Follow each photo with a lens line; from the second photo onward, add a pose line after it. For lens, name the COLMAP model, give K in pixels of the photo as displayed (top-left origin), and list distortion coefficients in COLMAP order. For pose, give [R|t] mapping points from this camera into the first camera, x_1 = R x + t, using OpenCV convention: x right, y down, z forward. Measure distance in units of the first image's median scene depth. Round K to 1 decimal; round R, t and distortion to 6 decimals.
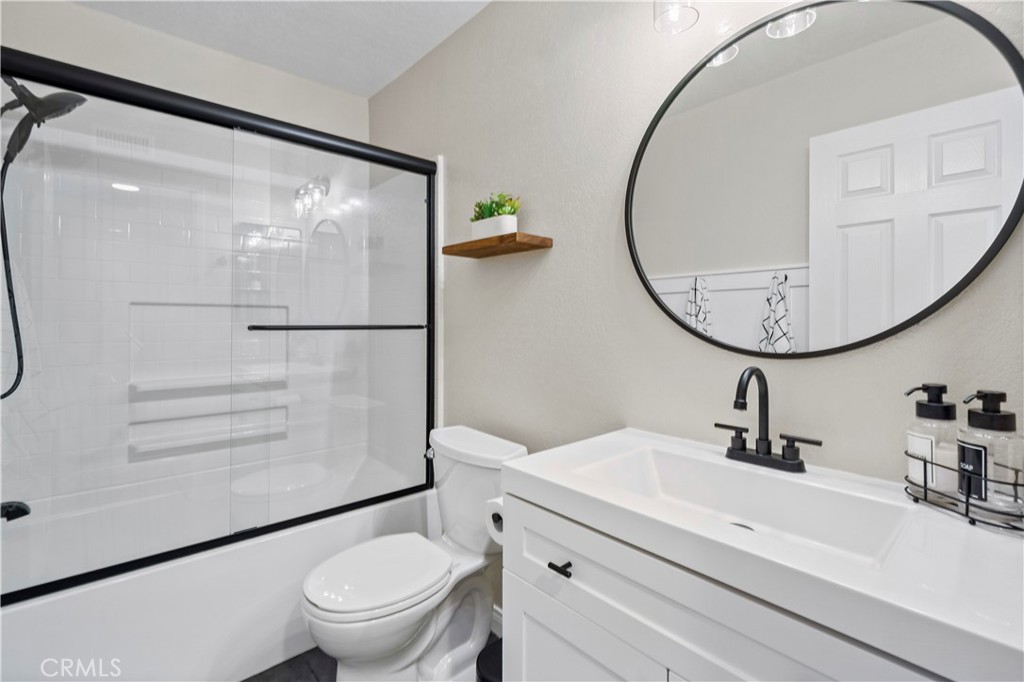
lens RADIAL K [[474.3, 0, 510.6], [0, 474.3, 320.6], [0, 0, 1]] dist [0.001324, 0.000155]
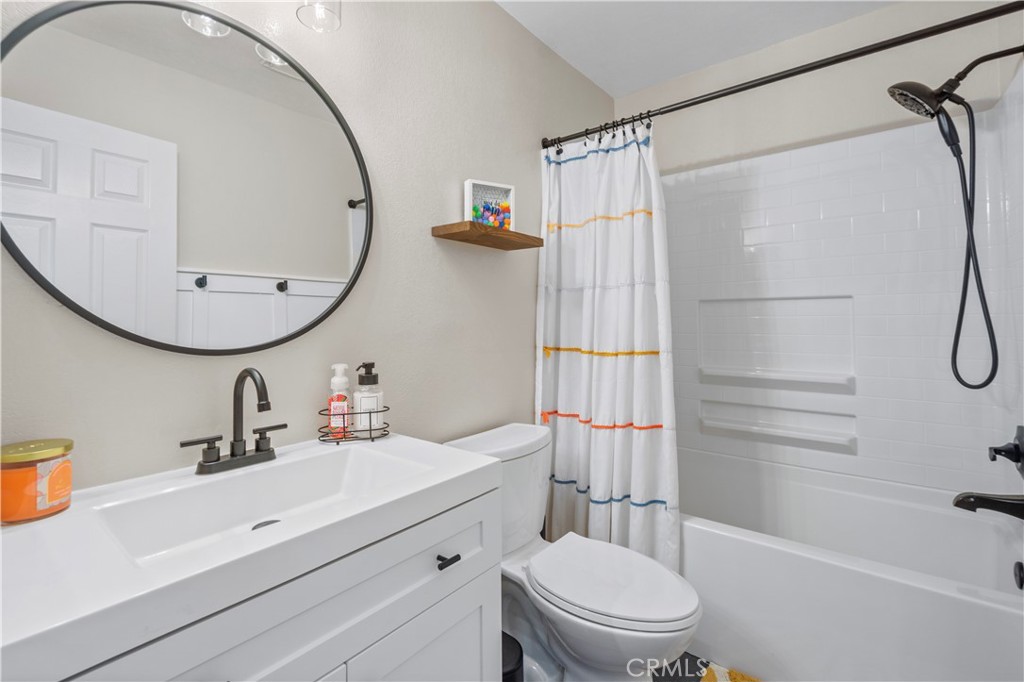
lens RADIAL K [[453.0, 0, 499.4], [0, 453.0, 327.6], [0, 0, 1]] dist [-0.001648, -0.000488]
pose [[-0.163459, -0.011804, 0.986479, -0.522985], [0.014005, 0.999800, 0.014284, 0.003705], [-0.986451, 0.016151, -0.163261, 0.624937]]
